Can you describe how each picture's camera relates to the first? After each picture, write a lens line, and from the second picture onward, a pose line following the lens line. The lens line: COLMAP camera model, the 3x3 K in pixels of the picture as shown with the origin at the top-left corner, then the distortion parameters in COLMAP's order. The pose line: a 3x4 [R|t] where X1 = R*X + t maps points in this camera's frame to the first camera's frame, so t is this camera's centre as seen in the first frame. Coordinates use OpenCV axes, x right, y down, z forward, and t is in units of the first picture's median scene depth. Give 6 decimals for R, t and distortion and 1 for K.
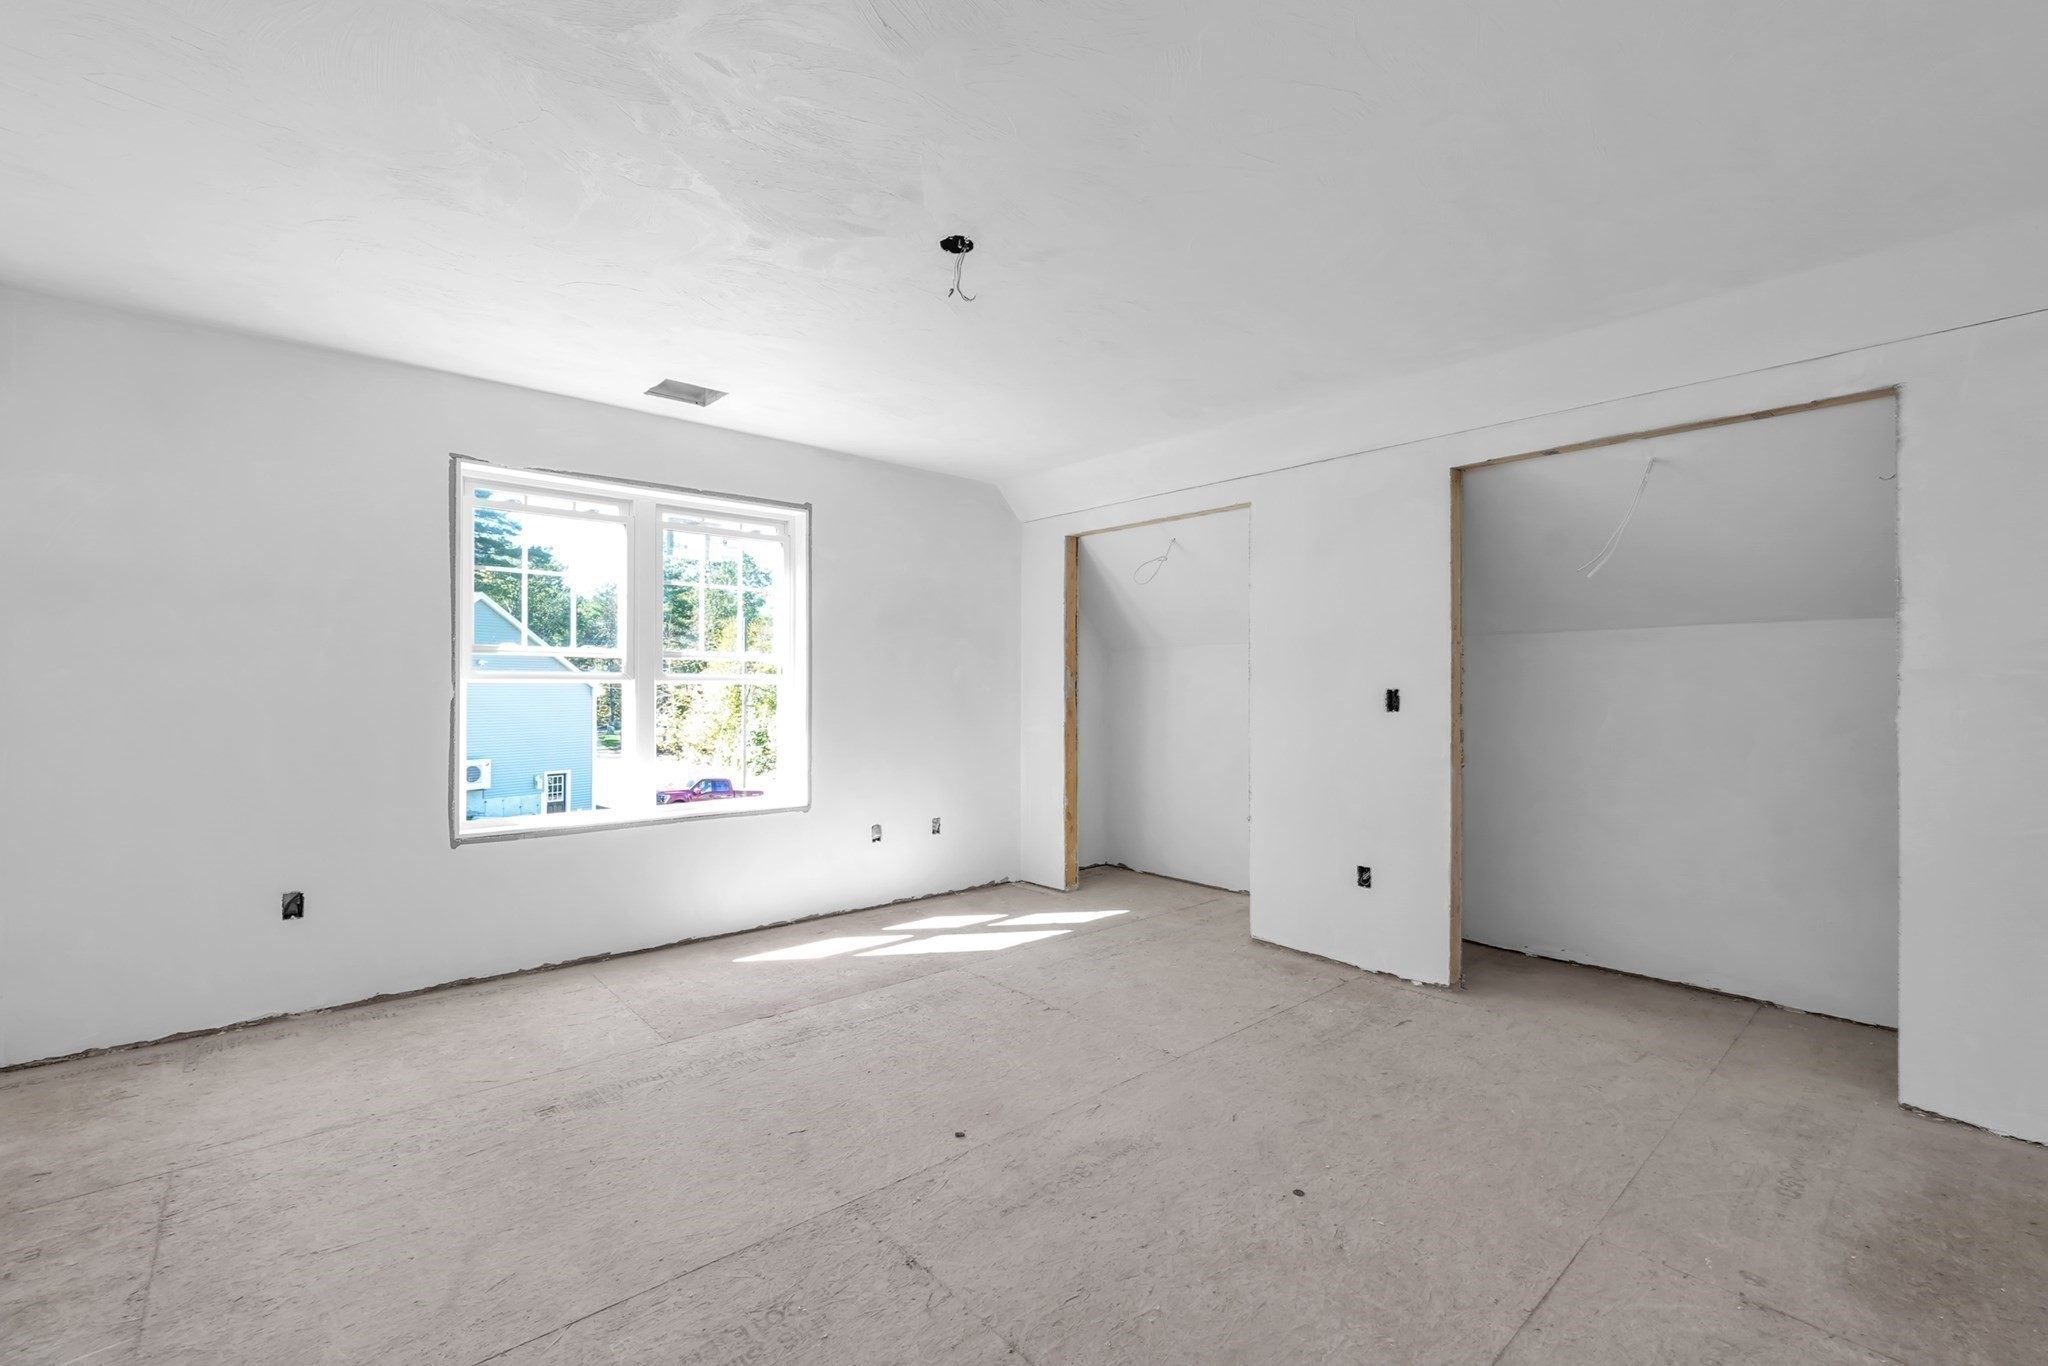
lens RADIAL K [[883.1, 0, 1031.1], [0, 883.1, 690.1], [0, 0, 1]] dist [-0.000386, -0.000002]
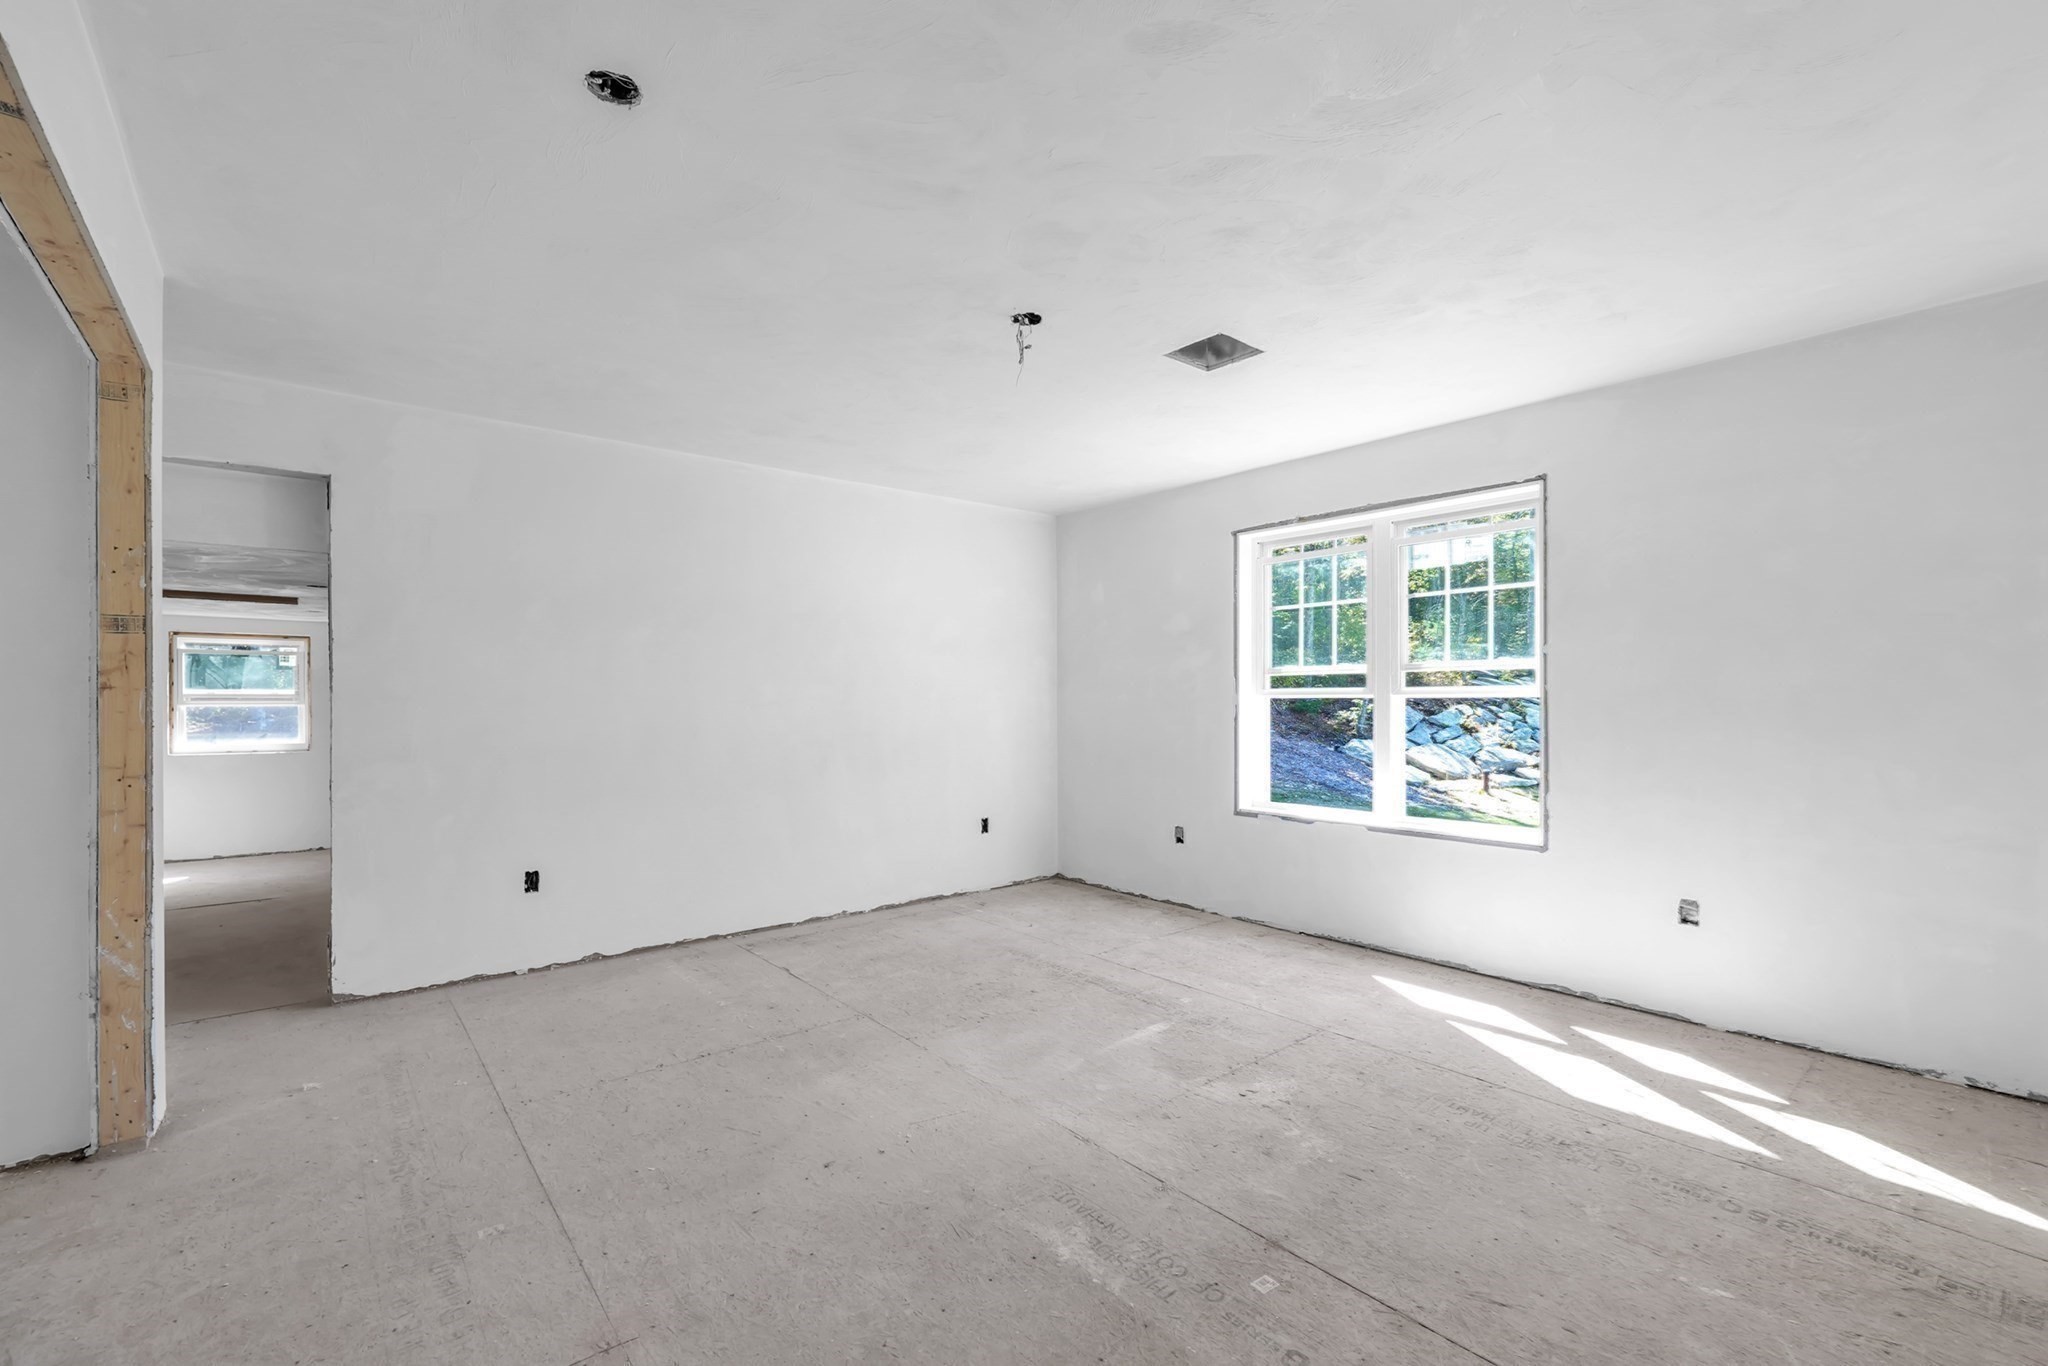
lens RADIAL K [[883.1, 0, 1031.1], [0, 883.1, 690.1], [0, 0, 1]] dist [-0.000386, -0.000002]
pose [[-0.015677, -0.016748, -0.999737, 0.606058], [-0.010468, 0.999808, -0.016585, 0.007070], [0.999822, 0.010205, -0.015850, 0.584592]]
